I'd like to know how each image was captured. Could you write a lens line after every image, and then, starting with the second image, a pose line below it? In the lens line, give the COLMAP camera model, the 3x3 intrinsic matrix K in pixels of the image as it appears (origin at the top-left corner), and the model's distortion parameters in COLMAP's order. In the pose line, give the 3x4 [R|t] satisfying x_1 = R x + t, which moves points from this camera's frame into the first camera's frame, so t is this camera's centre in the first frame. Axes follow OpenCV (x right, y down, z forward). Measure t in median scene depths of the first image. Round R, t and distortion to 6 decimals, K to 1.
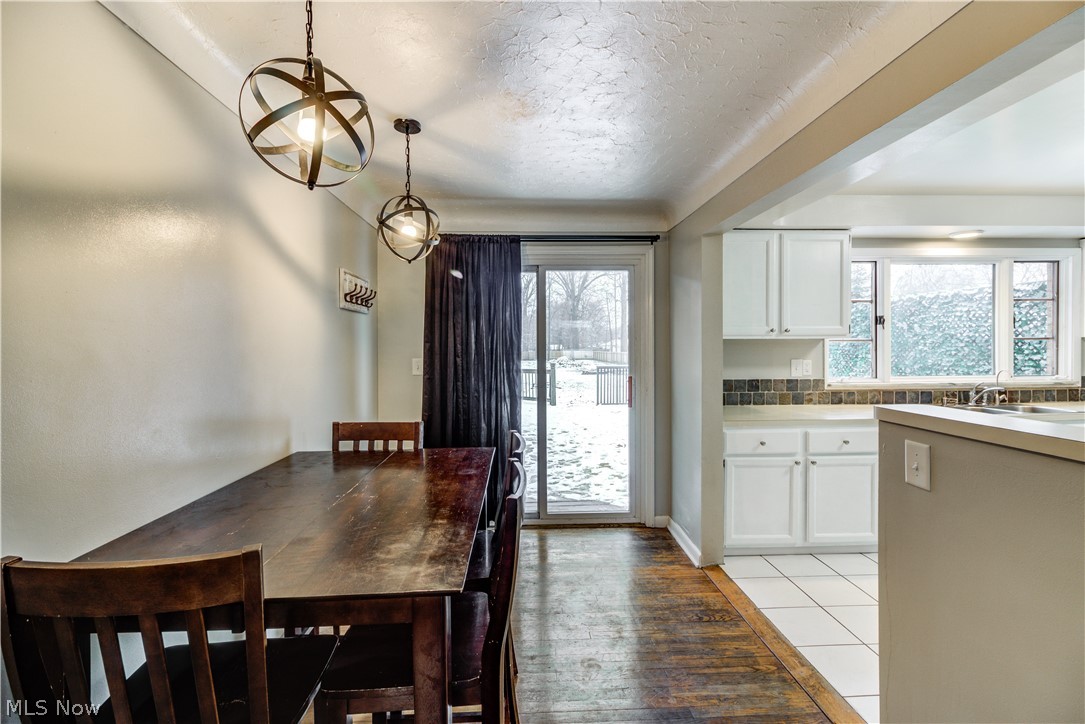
lens RADIAL K [[497.7, 0, 542.1], [0, 497.7, 344.4], [0, 0, 1]] dist [-0.002956, -0.000913]
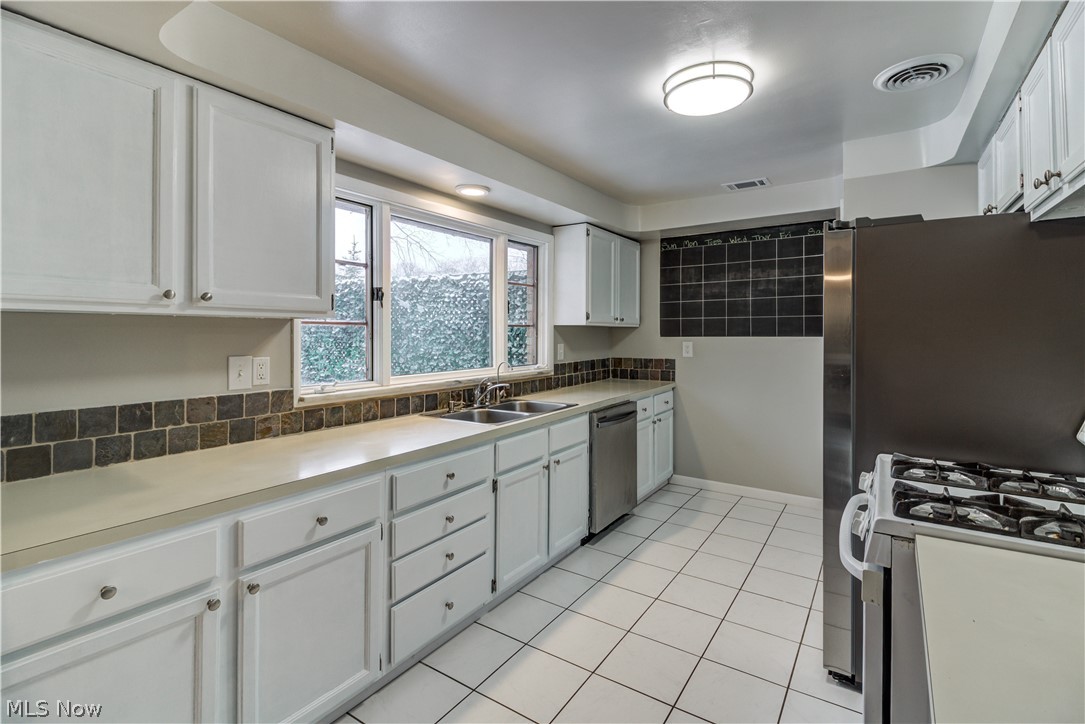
lens RADIAL K [[497.7, 0, 542.1], [0, 497.7, 344.4], [0, 0, 1]] dist [-0.002956, -0.000913]
pose [[0.600611, -0.011447, 0.799460, 0.279746], [-0.009286, 0.999730, 0.021291, 0.003074], [-0.799488, -0.020211, 0.600342, 0.423559]]
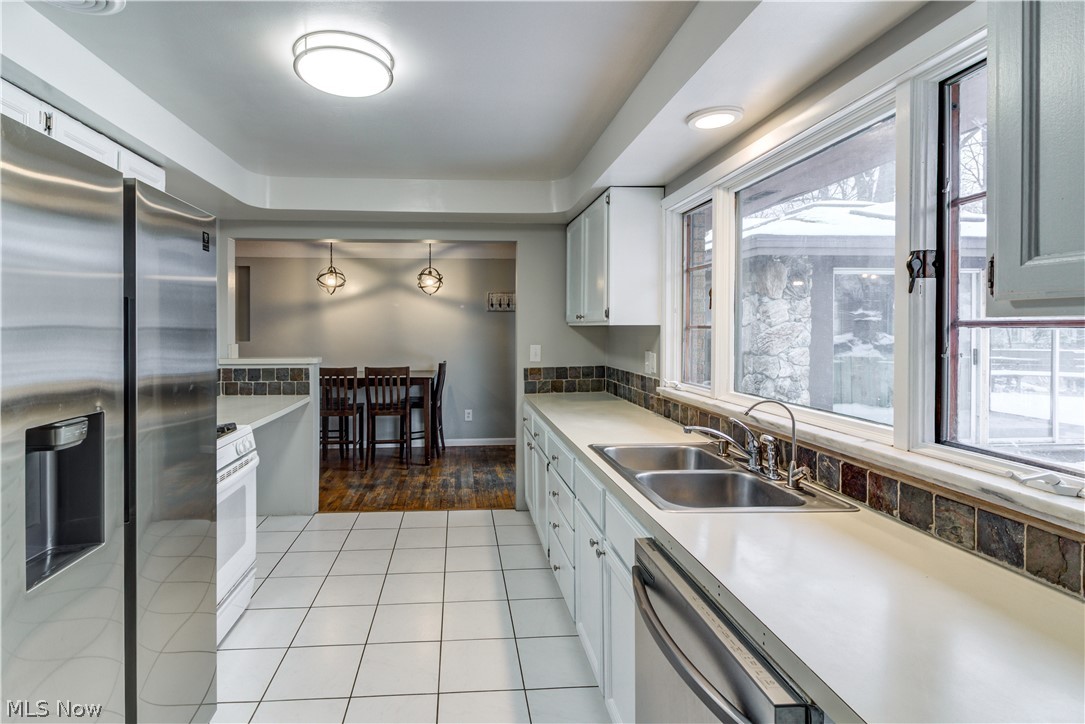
lens RADIAL K [[497.7, 0, 542.1], [0, 497.7, 344.4], [0, 0, 1]] dist [-0.002956, -0.000913]
pose [[0.018215, 0.004701, -0.999823, 1.241969], [0.008443, 0.999953, 0.004855, 0.016534], [0.999798, -0.008530, 0.018174, 0.813229]]
